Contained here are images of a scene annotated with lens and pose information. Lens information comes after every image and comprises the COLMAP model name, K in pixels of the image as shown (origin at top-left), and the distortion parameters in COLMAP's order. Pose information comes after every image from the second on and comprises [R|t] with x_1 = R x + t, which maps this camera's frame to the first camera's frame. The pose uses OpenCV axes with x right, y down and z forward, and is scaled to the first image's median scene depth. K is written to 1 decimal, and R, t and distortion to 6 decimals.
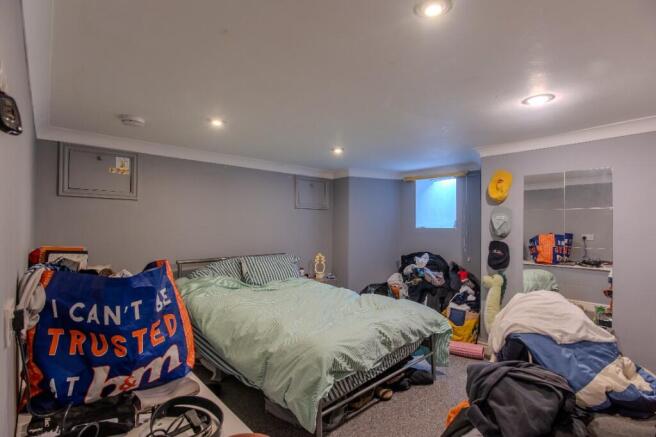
lens RADIAL K [[319.6, 0, 329.3], [0, 319.6, 220.5], [0, 0, 1]] dist [-0.001103, -0.000029]
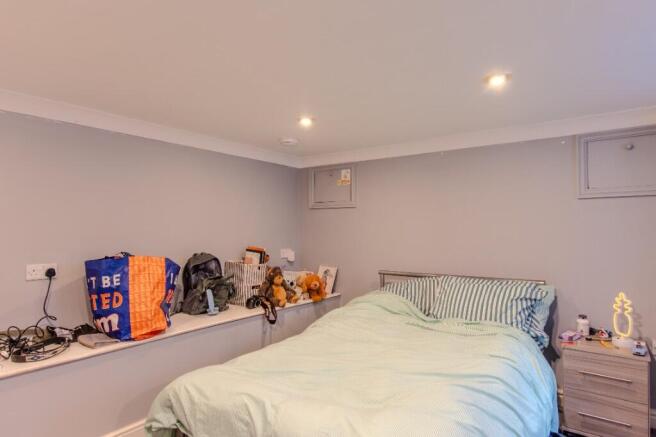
lens RADIAL K [[371.1, 0, 328.9], [0, 371.1, 220.7], [0, 0, 1]] dist [0.000258, -0.000336]
pose [[0.209424, -0.027702, -0.977433, 0.580137], [0.013794, 0.999583, -0.025374, 0.010259], [0.977728, -0.008169, 0.209718, 0.676753]]
